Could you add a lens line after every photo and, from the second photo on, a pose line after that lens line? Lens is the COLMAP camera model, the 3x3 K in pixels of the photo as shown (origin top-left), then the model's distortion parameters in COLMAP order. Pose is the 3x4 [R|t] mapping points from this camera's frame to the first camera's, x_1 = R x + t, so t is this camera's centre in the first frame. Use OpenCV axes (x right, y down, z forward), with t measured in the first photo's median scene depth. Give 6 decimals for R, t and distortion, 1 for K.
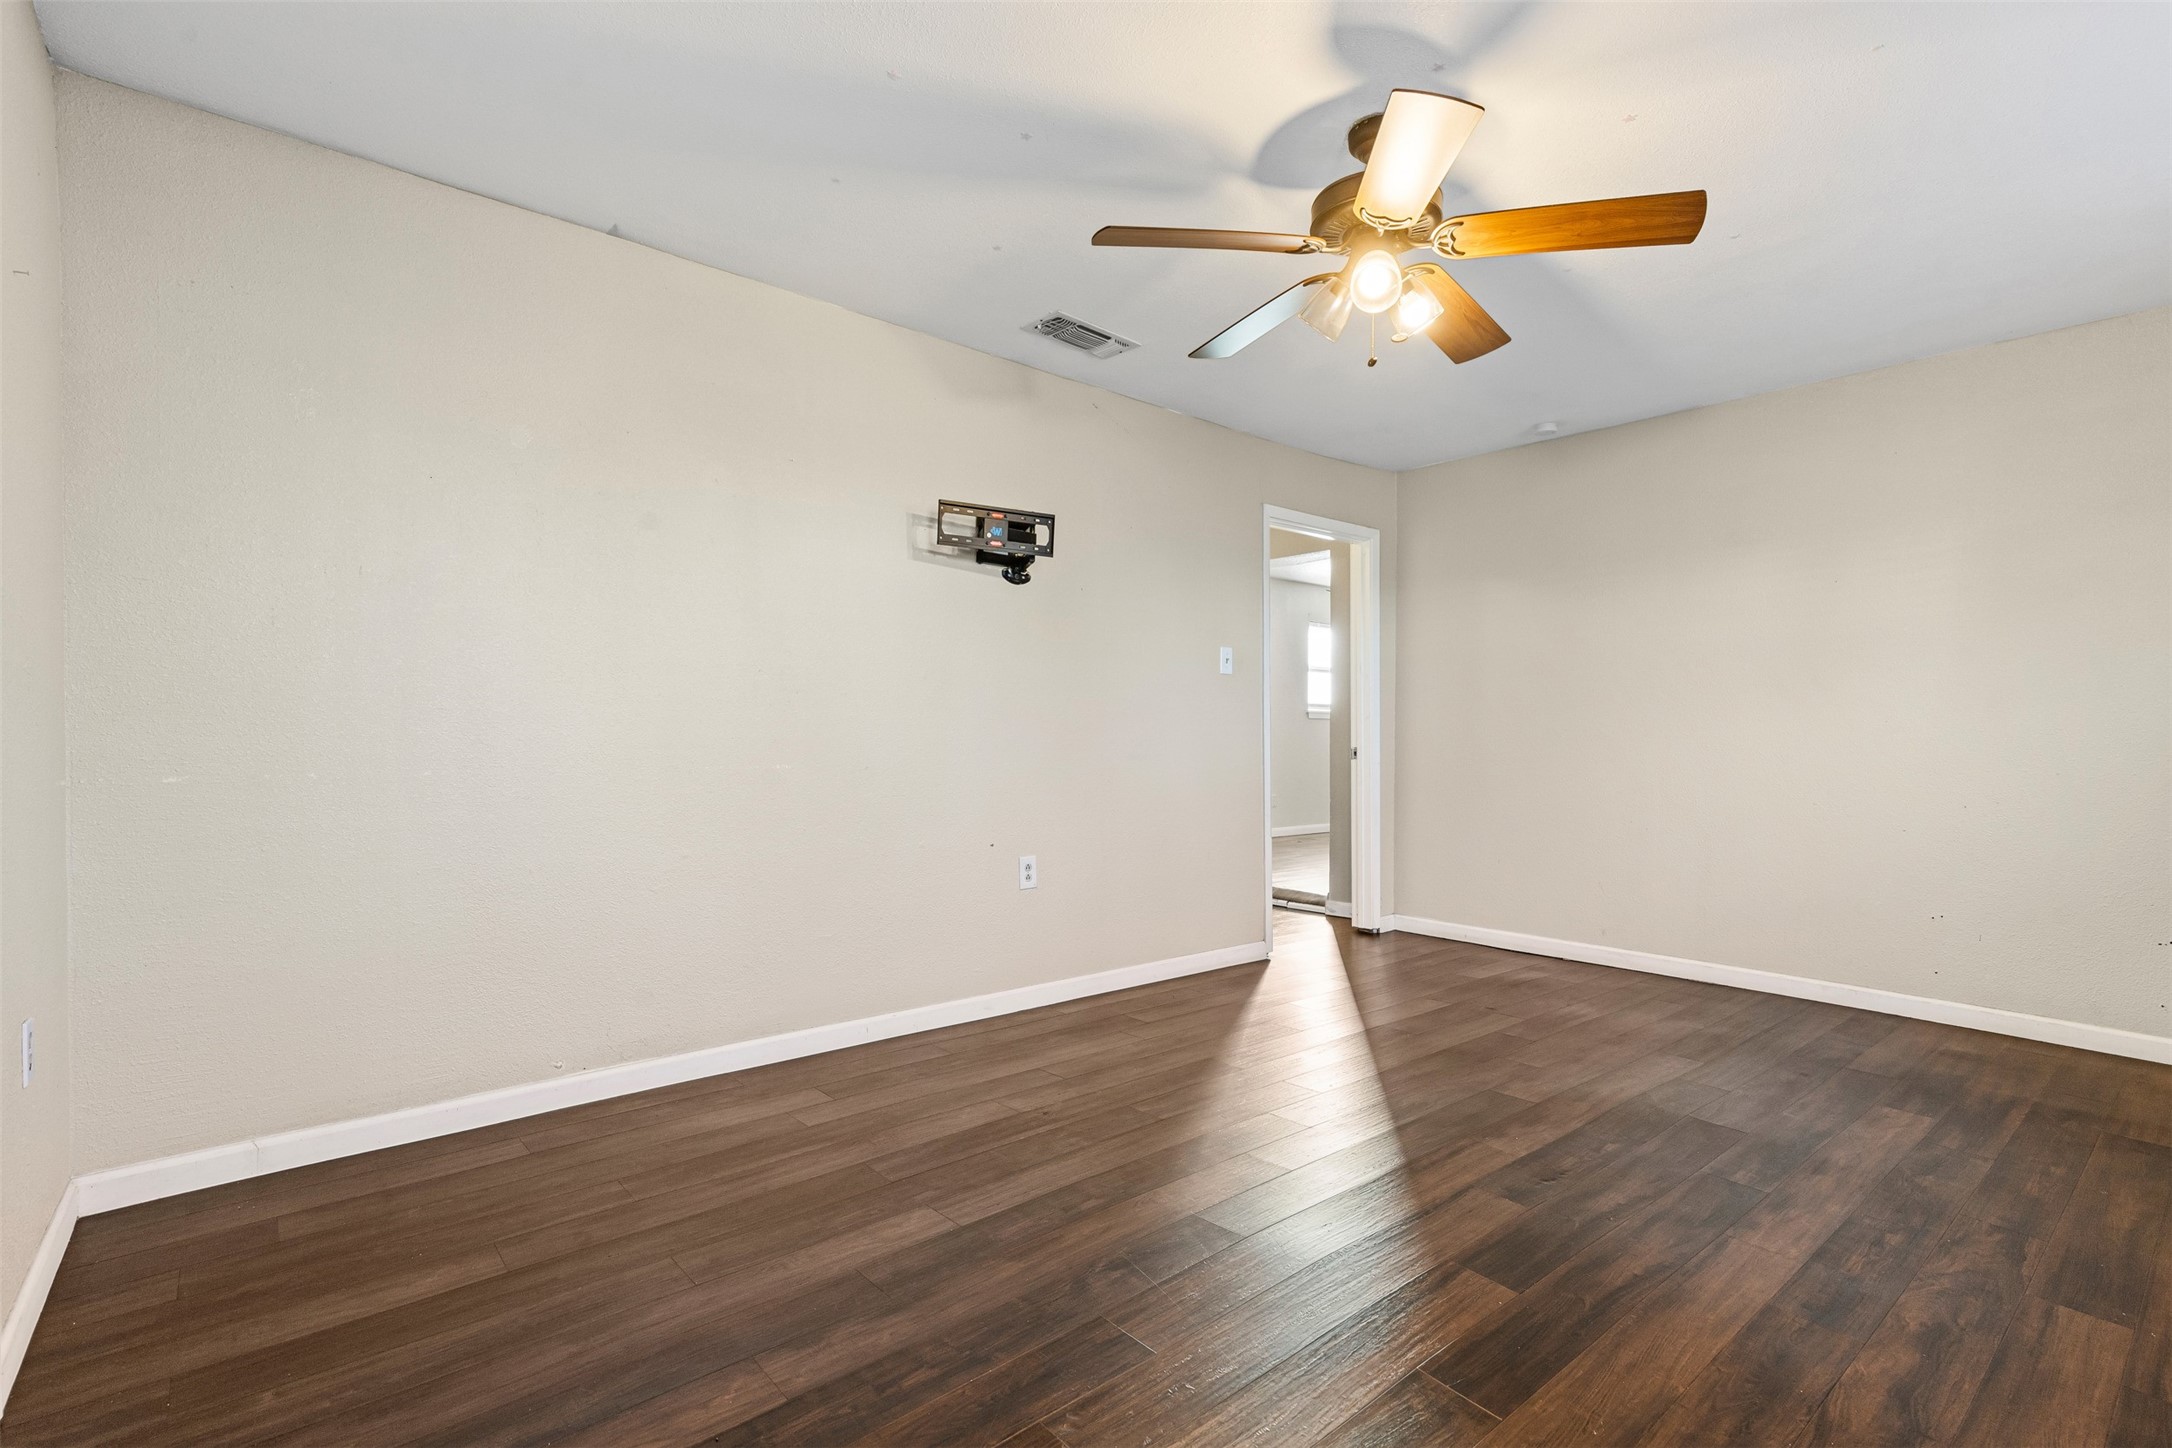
lens RADIAL K [[973.5, 0, 1094.9], [0, 973.5, 732.7], [0, 0, 1]] dist [0.000791, -0.000038]
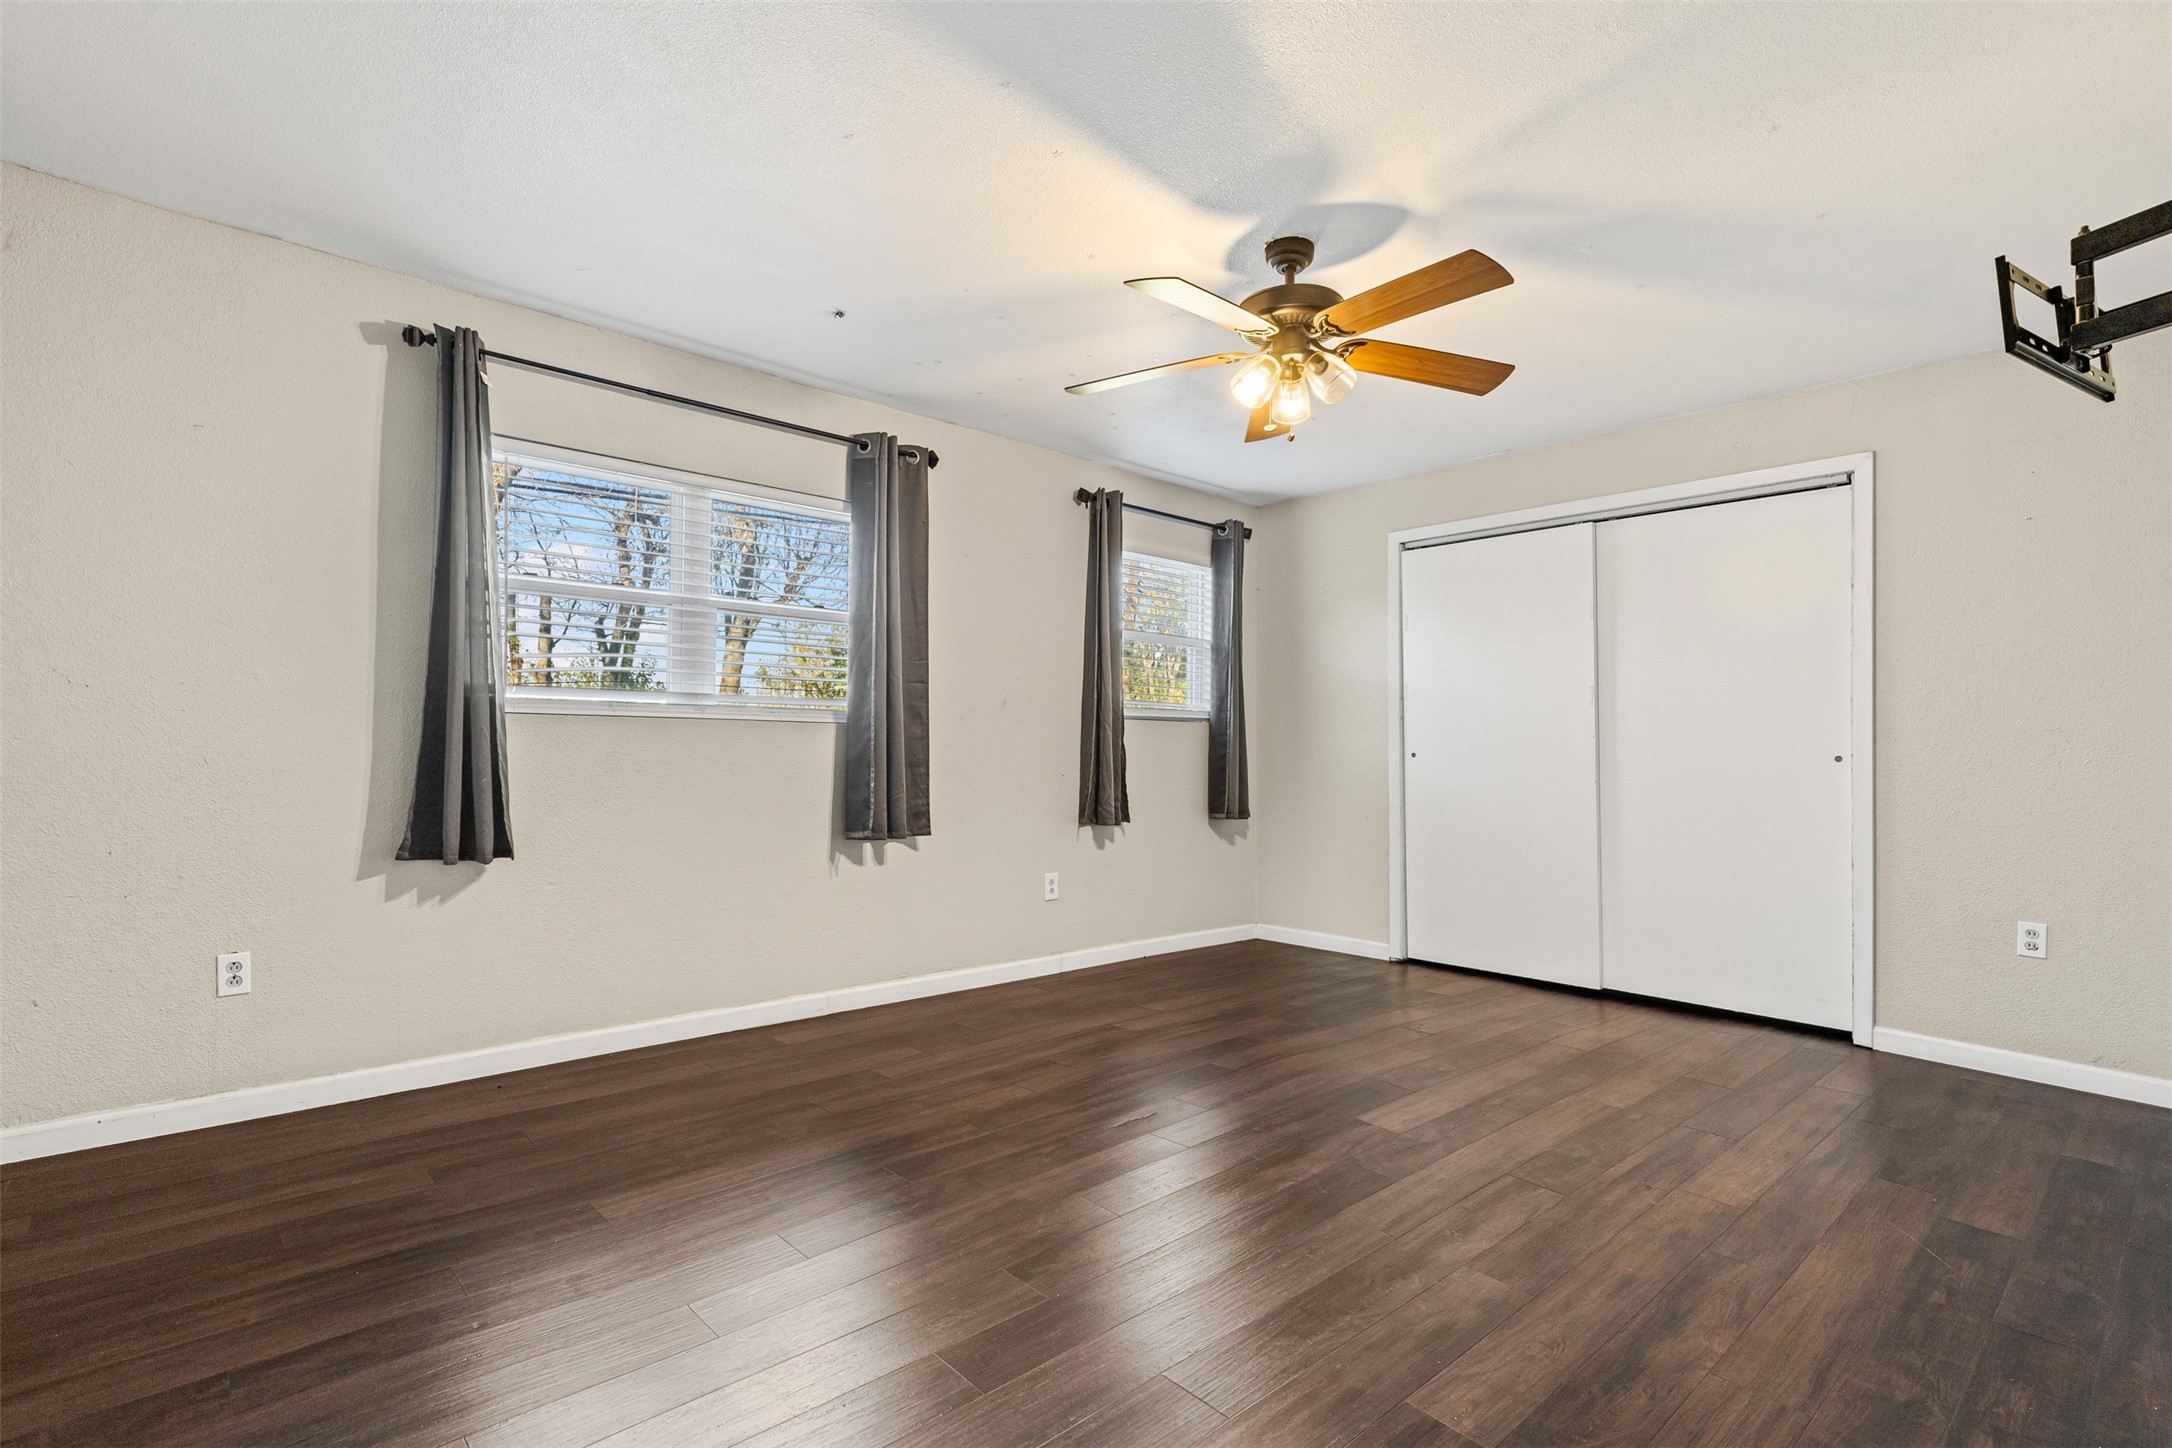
lens RADIAL K [[973.5, 0, 1094.9], [0, 973.5, 732.7], [0, 0, 1]] dist [0.000791, -0.000038]
pose [[-0.999406, -0.014067, -0.031462, 0.526839], [-0.013656, 0.999819, -0.013218, 0.004668], [0.031642, -0.012780, -0.999418, 2.059867]]
